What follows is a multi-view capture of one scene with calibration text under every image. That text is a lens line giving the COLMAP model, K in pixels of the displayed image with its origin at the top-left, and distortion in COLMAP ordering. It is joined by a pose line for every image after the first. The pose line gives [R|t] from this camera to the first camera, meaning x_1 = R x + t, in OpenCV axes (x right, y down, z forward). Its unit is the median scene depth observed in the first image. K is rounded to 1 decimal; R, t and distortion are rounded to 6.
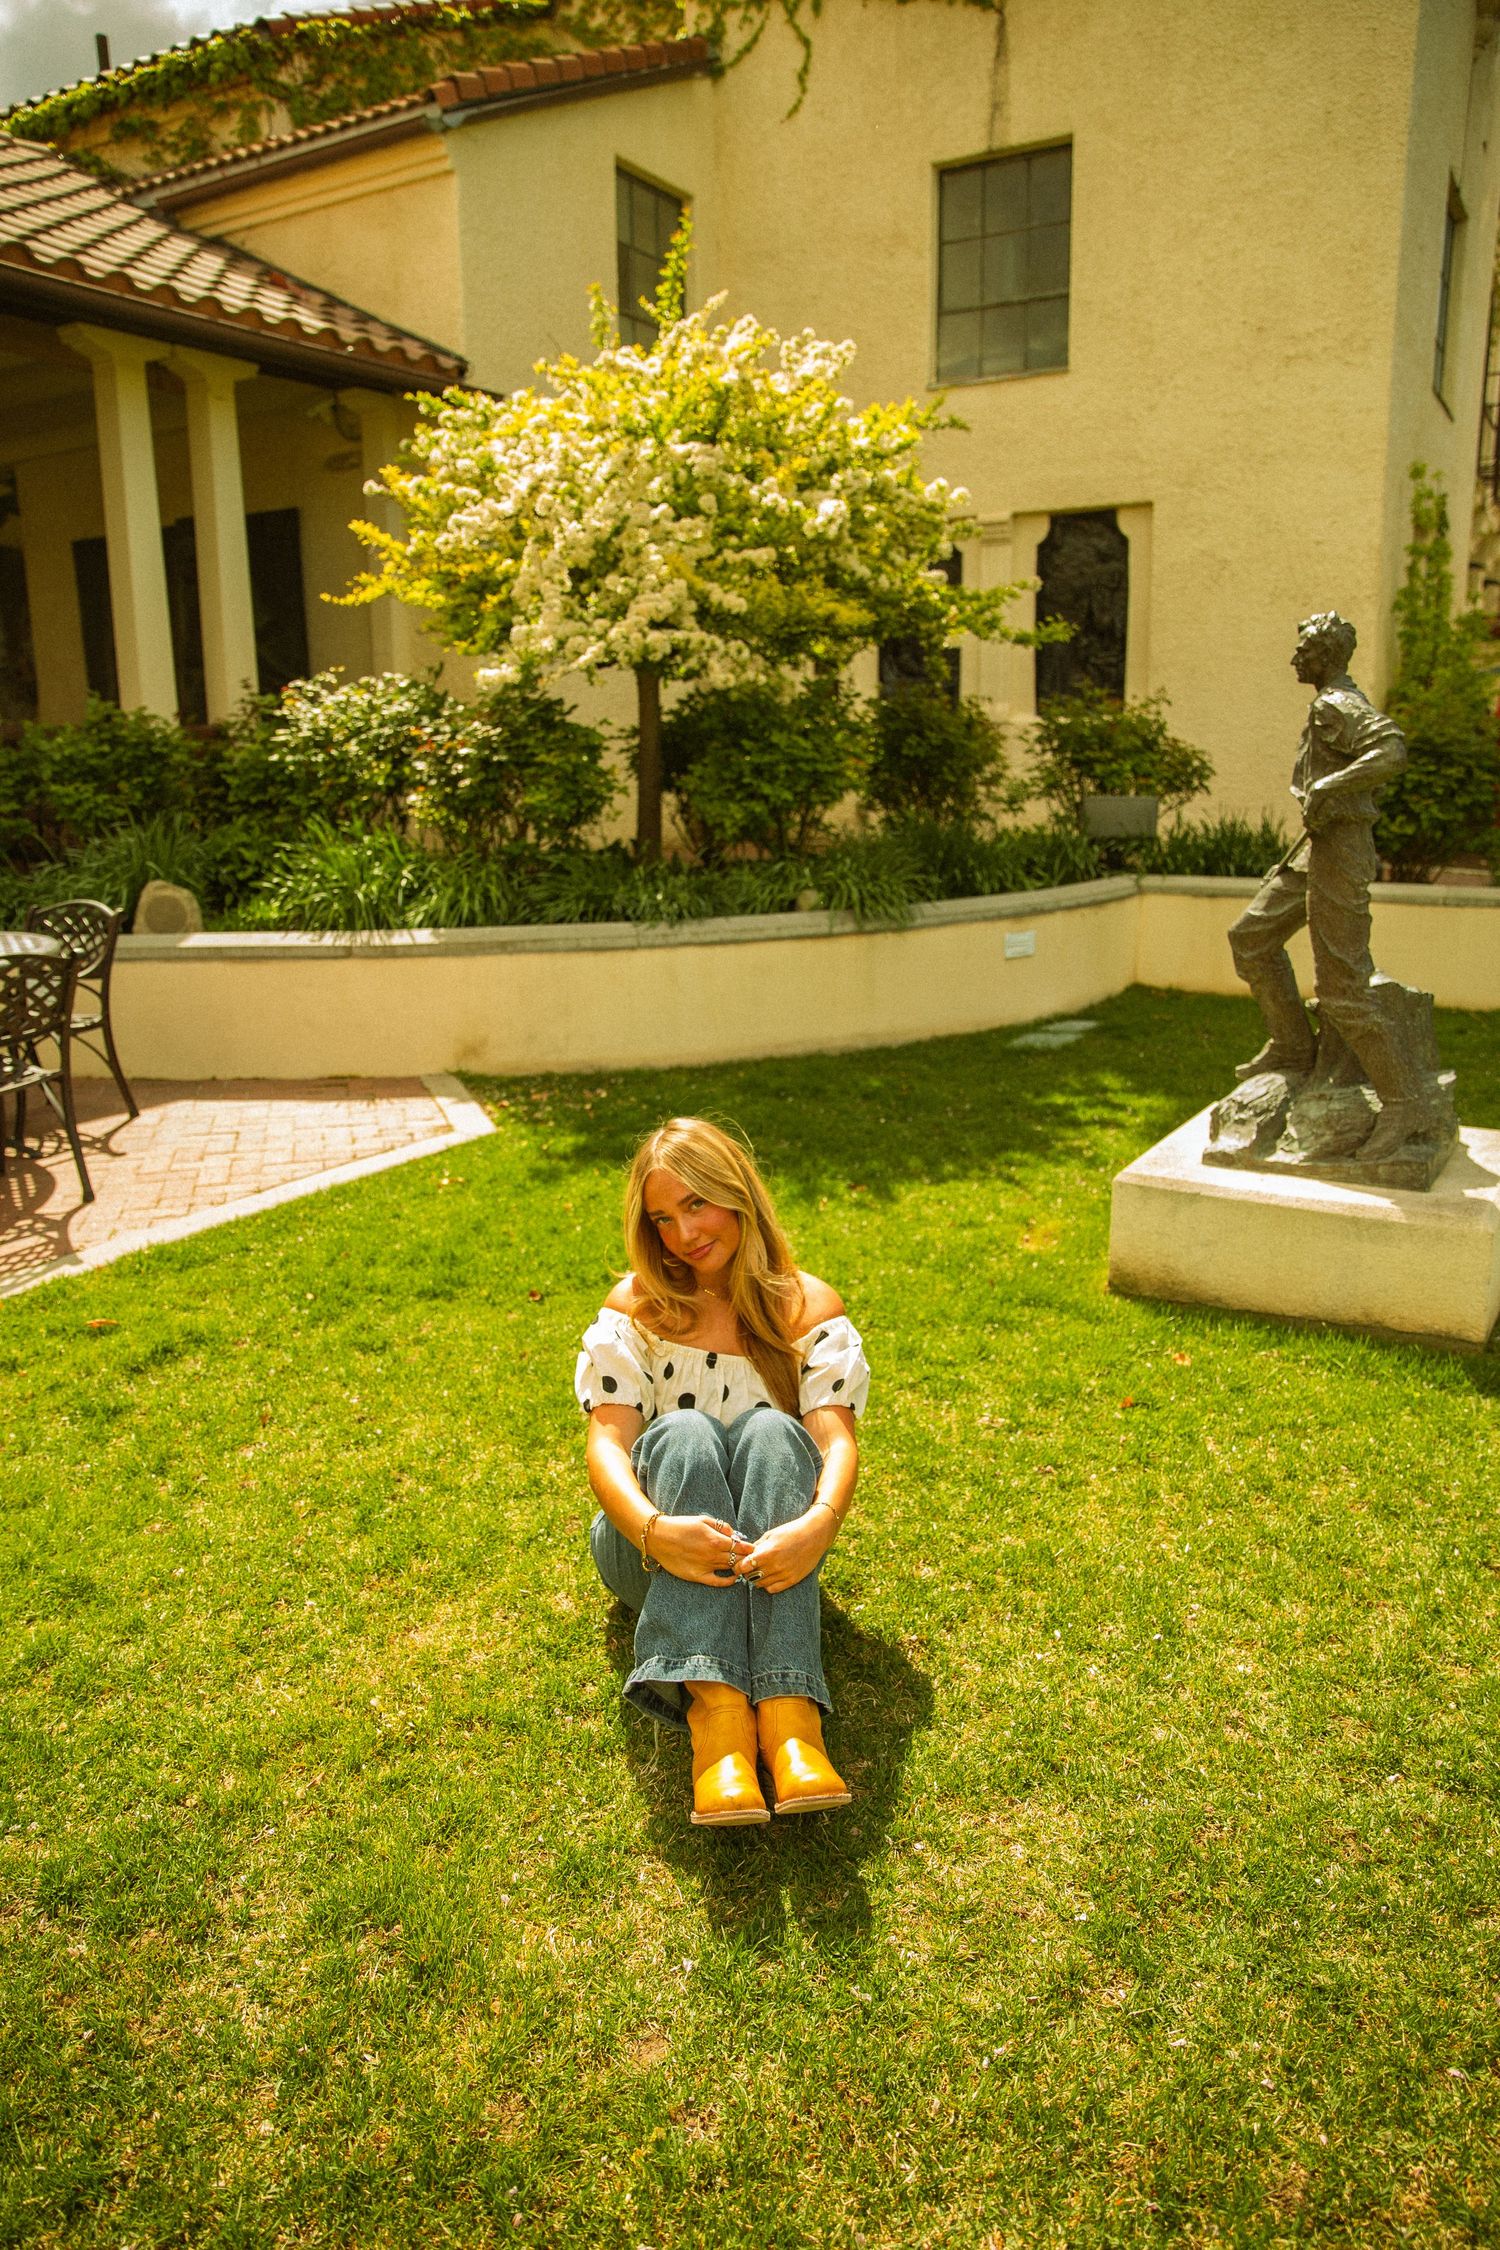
lens RADIAL K [[1536.8, 0, 734.5], [0, 1536.8, 1125.4], [0, 0, 1]] dist [-0.112319, 0.088596]
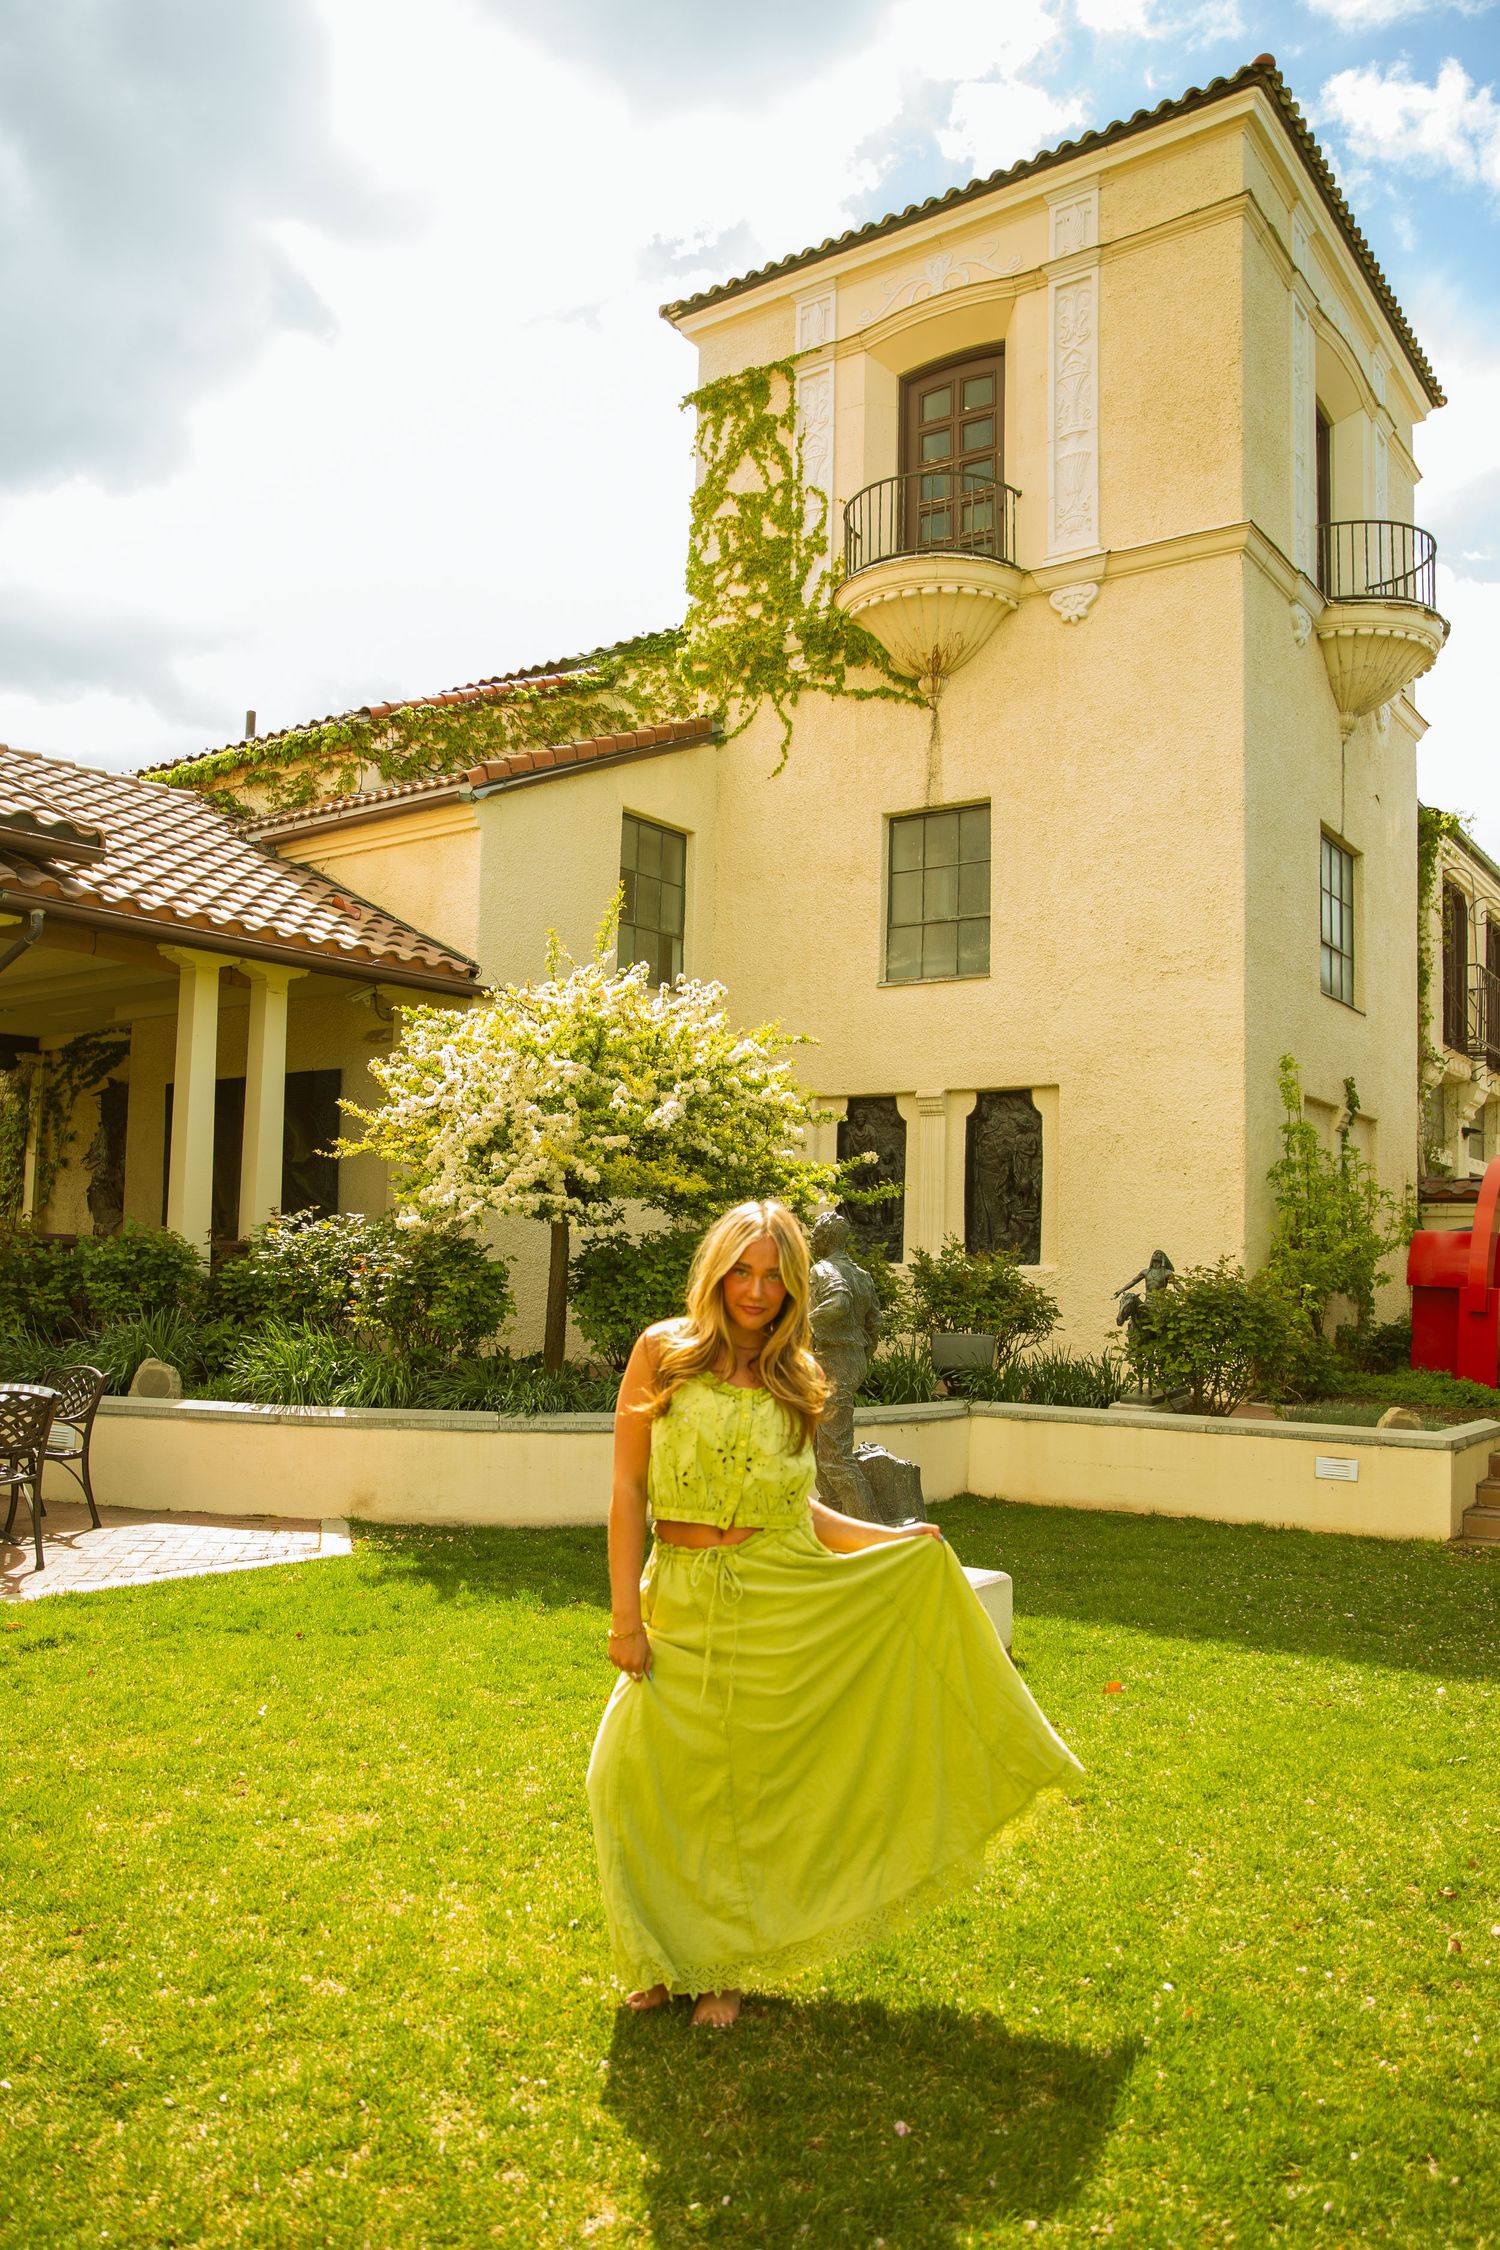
lens RADIAL K [[1653.2, 0, 697.7], [0, 1653.2, 1191.5], [0, 0, 1]] dist [-0.108117, 0.097771]
pose [[0.993208, 0.036476, -0.110485, 0.228167], [-0.066816, 0.956210, -0.284951, 0.068801], [0.095253, 0.290398, 0.952153, -0.331027]]
